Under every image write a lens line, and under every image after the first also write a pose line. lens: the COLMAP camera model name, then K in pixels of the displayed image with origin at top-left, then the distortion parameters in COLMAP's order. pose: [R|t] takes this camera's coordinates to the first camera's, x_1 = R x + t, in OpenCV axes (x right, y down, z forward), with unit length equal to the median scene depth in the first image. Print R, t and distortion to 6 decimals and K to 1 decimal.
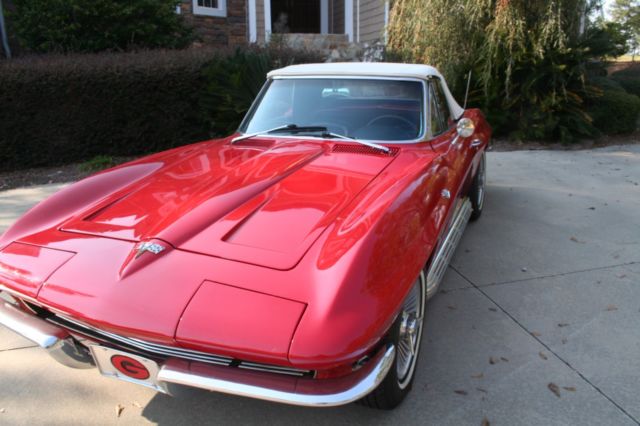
lens RADIAL K [[550.6, 0, 301.6], [0, 550.6, 213.5], [0, 0, 1]] dist [-0.115436, 0.086819]
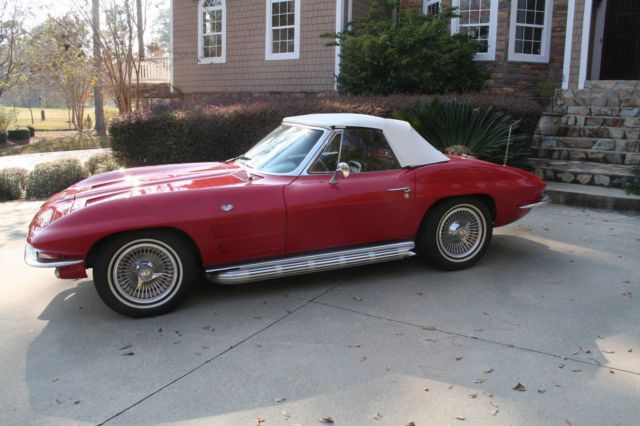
lens RADIAL K [[550.6, 0, 301.6], [0, 550.6, 213.5], [0, 0, 1]] dist [-0.115436, 0.086819]
pose [[0.679208, 0.167416, -0.714597, 0.442824], [-0.212817, 0.976731, 0.026551, -0.031848], [0.702414, 0.134045, 0.699032, 0.043944]]
